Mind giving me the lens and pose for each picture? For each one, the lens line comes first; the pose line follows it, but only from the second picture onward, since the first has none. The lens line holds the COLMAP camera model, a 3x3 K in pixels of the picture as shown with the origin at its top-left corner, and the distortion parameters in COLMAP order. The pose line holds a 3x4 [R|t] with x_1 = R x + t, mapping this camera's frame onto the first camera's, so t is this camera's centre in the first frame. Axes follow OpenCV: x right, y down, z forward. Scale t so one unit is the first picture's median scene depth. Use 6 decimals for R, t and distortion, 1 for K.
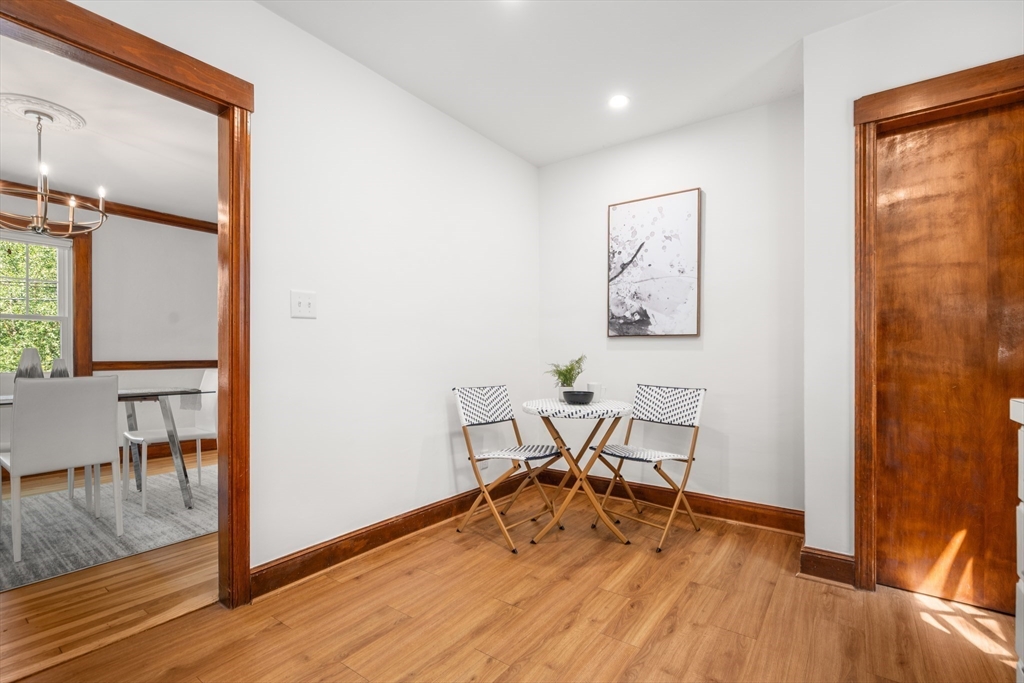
lens RADIAL K [[471.0, 0, 505.9], [0, 471.0, 356.2], [0, 0, 1]] dist [-0.002424, 0.001575]
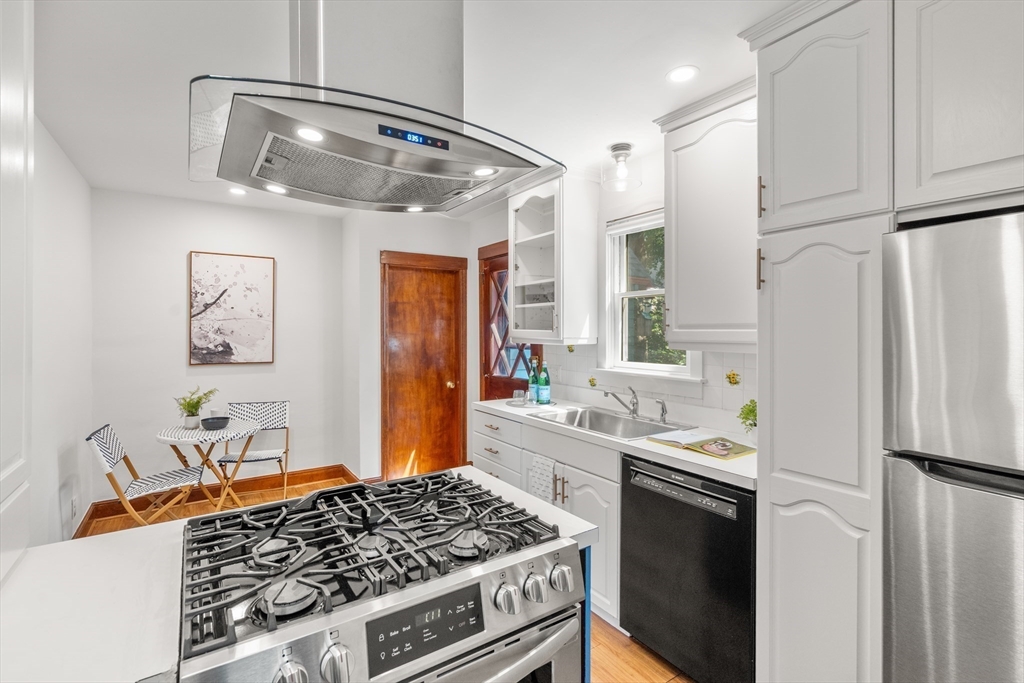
lens RADIAL K [[471.0, 0, 512.2], [0, 471.0, 338.0], [0, 0, 1]] dist [-0.002424, 0.001575]
pose [[0.331836, -0.020443, 0.943116, -0.631737], [0.000530, 0.999769, 0.021484, -0.137740], [-0.943337, -0.006629, 0.331770, -0.127638]]
